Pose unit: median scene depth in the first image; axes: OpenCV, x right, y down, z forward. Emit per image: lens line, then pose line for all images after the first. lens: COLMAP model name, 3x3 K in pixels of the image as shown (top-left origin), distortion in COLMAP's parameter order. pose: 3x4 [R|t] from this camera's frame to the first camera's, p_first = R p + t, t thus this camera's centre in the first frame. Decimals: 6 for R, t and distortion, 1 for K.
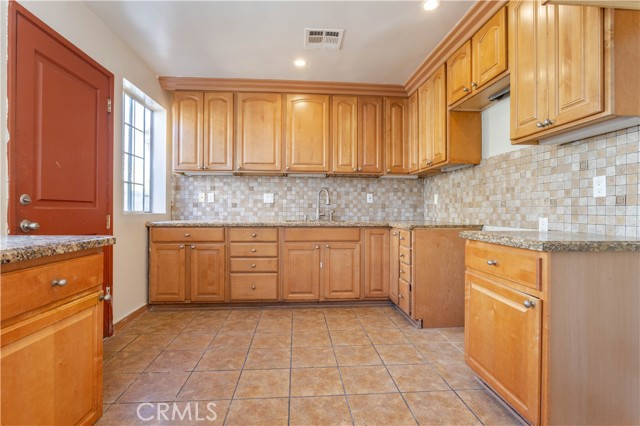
lens RADIAL K [[311.4, 0, 319.6], [0, 311.4, 211.0], [0, 0, 1]] dist [-0.011158, 0.002808]
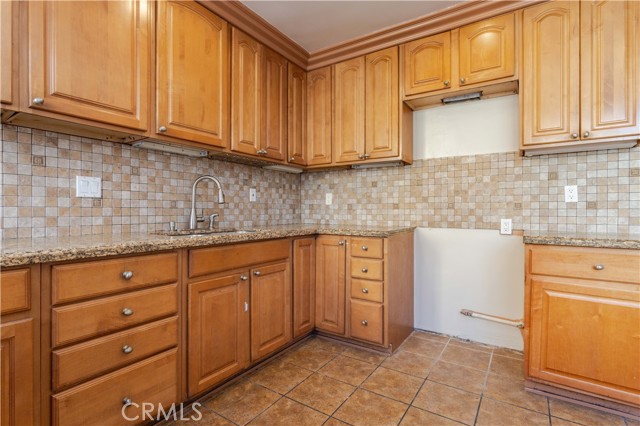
lens RADIAL K [[311.4, 0, 320.0], [0, 311.4, 211.9], [0, 0, 1]] dist [-0.011158, 0.002808]
pose [[0.613671, -0.006772, 0.789533, -0.374463], [0.002139, 0.999974, 0.006915, -0.008330], [-0.789559, -0.002554, 0.613670, 0.543305]]
